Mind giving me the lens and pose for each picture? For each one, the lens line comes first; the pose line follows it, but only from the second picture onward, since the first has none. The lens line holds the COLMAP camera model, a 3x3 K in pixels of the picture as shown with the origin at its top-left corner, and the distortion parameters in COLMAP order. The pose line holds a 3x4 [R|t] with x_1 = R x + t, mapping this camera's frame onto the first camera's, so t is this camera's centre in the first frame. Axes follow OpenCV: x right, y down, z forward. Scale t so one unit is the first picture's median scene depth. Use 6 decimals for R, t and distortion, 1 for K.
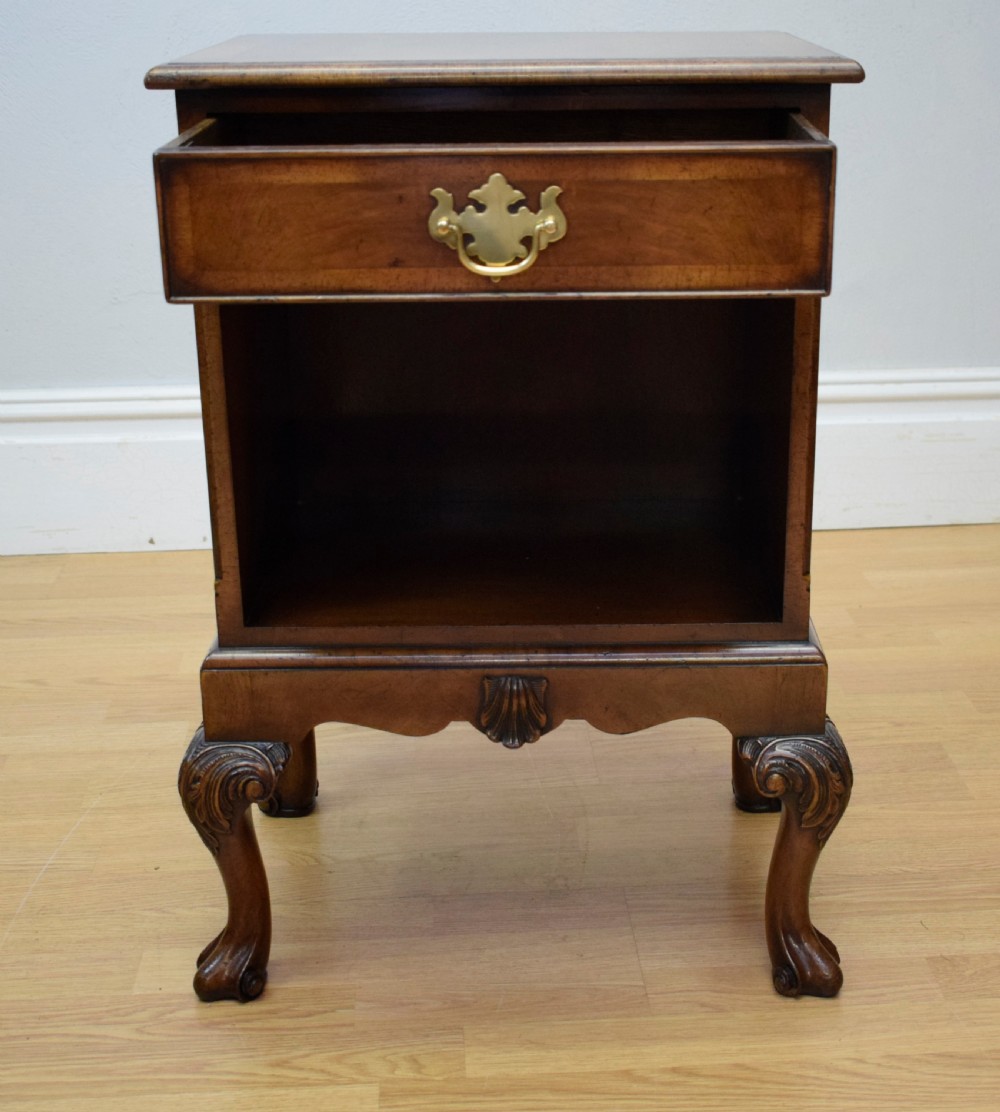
lens RADIAL K [[1774.9, 0, 543.0], [0, 1774.9, 571.6], [0, 0, 1]] dist [-0.023973, 0.060881]
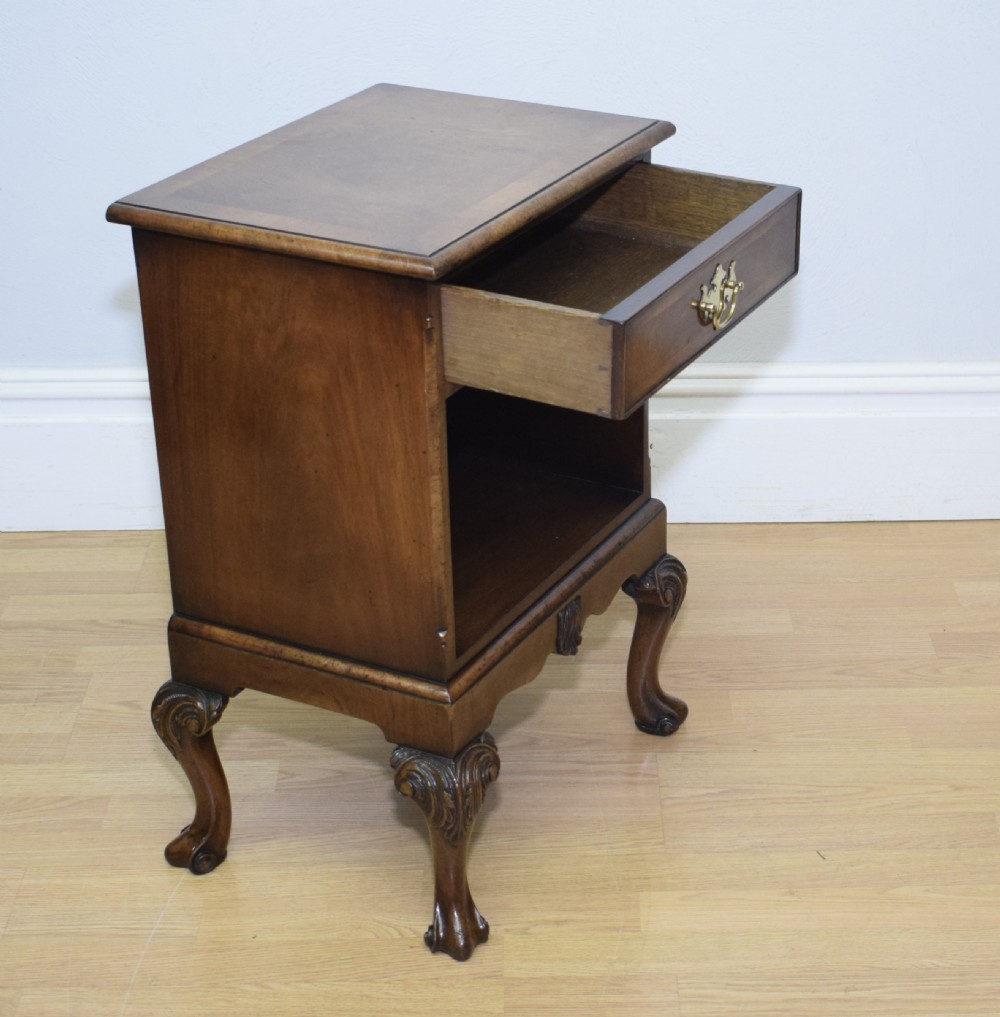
lens RADIAL K [[2137.4, 0, 585.2], [0, 2137.4, 524.4], [0, 0, 1]] dist [-0.016914, 0.094327]
pose [[0.455352, -0.394262, 0.798256, -1.295447], [0.308188, 0.910973, 0.274132, -0.441803], [-0.835269, 0.121186, 0.536320, 0.102808]]
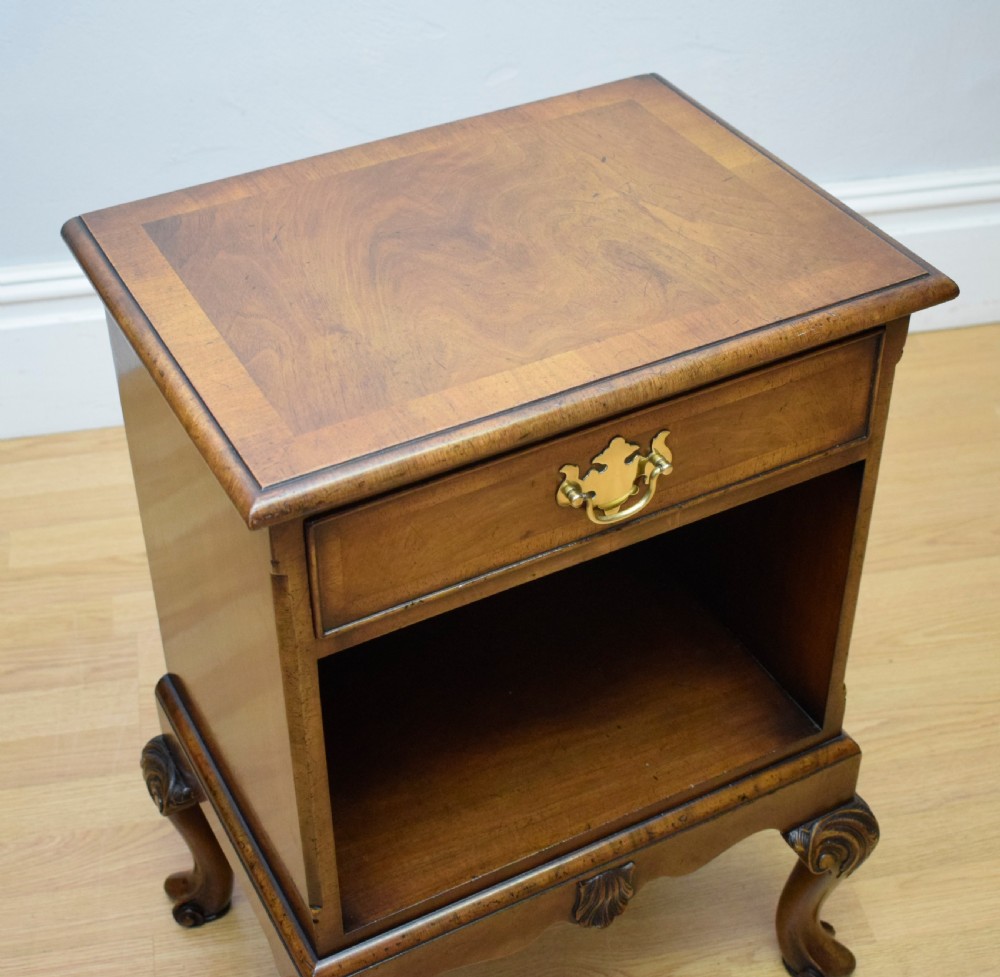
lens RADIAL K [[1680.7, 0, 438.6], [0, 1680.7, 443.7], [0, 0, 1]] dist [-0.017362, 0.014323]
pose [[0.893782, -0.283136, 0.347832, -0.355705], [0.168803, 0.930881, 0.323986, -0.479638], [-0.415522, -0.230858, 0.879799, 0.273579]]
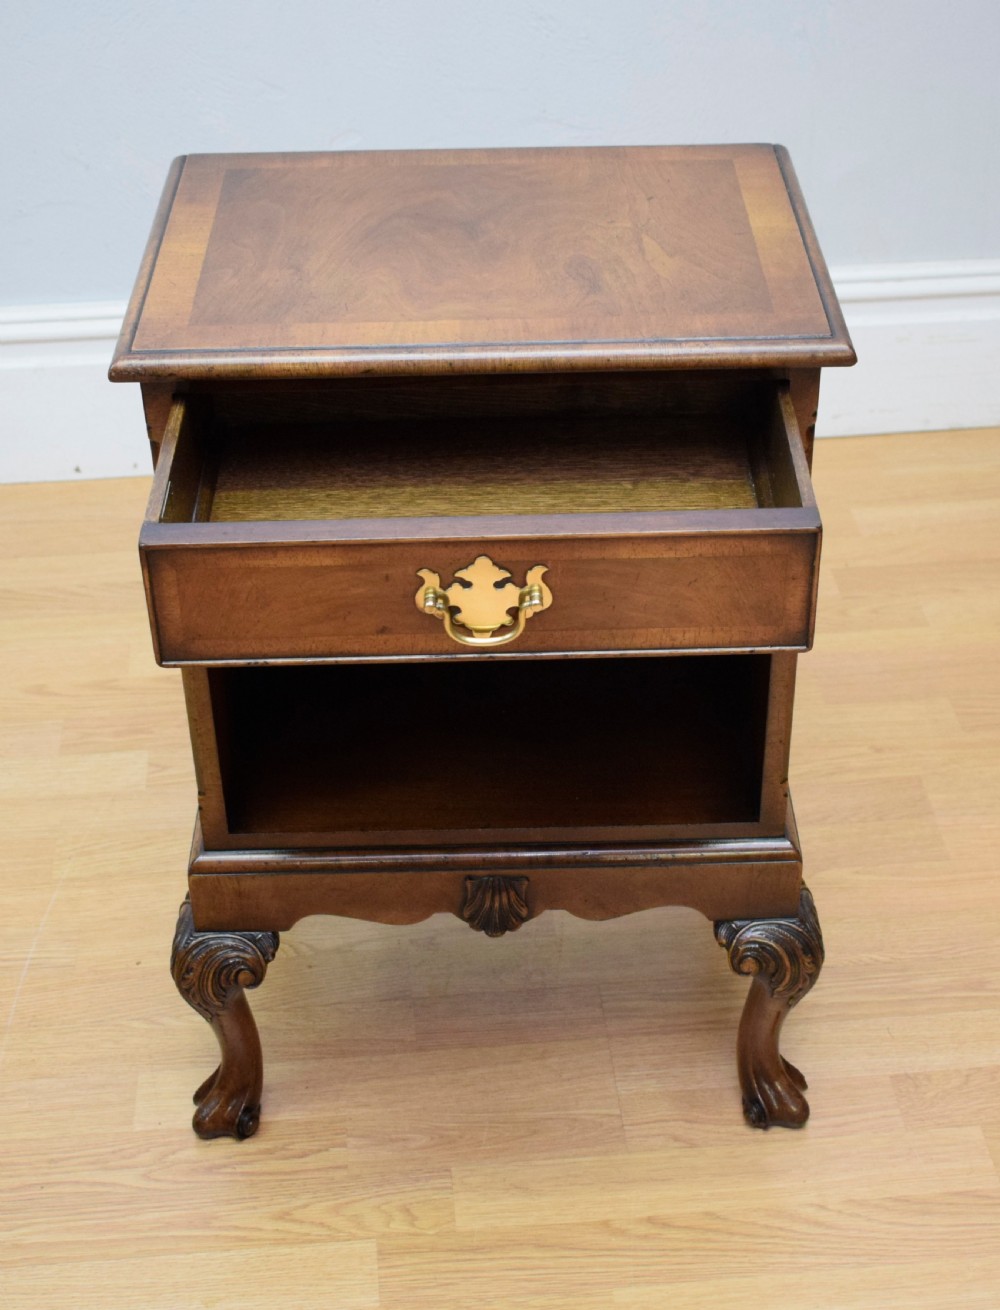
lens RADIAL K [[2068.7, 0, 503.5], [0, 2068.7, 710.0], [0, 0, 1]] dist [-0.022710, 0.081603]
pose [[0.999868, -0.014742, 0.006803, -0.018487], [0.012219, 0.959166, 0.282579, -0.369158], [-0.010691, -0.282458, 0.959220, -0.115259]]
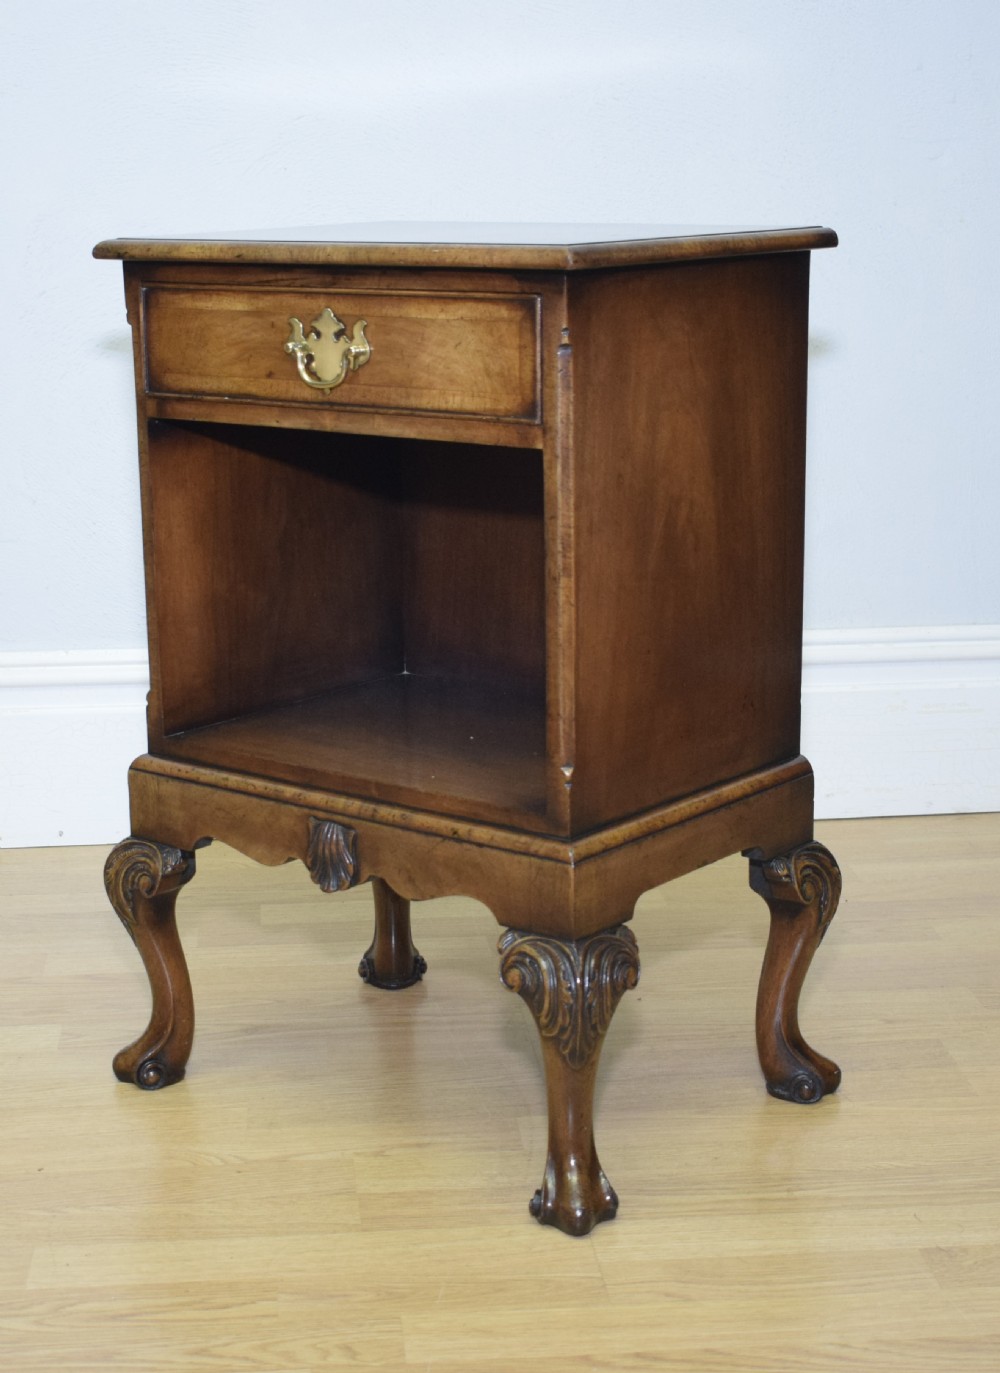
lens RADIAL K [[2374.2, 0, 459.3], [0, 2374.2, 745.6], [0, 0, 1]] dist [-0.023127, -0.086710]
pose [[0.771861, 0.153415, -0.617004, 0.893699], [-0.208627, 0.977832, -0.017857, 0.024243], [0.600587, 0.142507, 0.786757, -0.057177]]
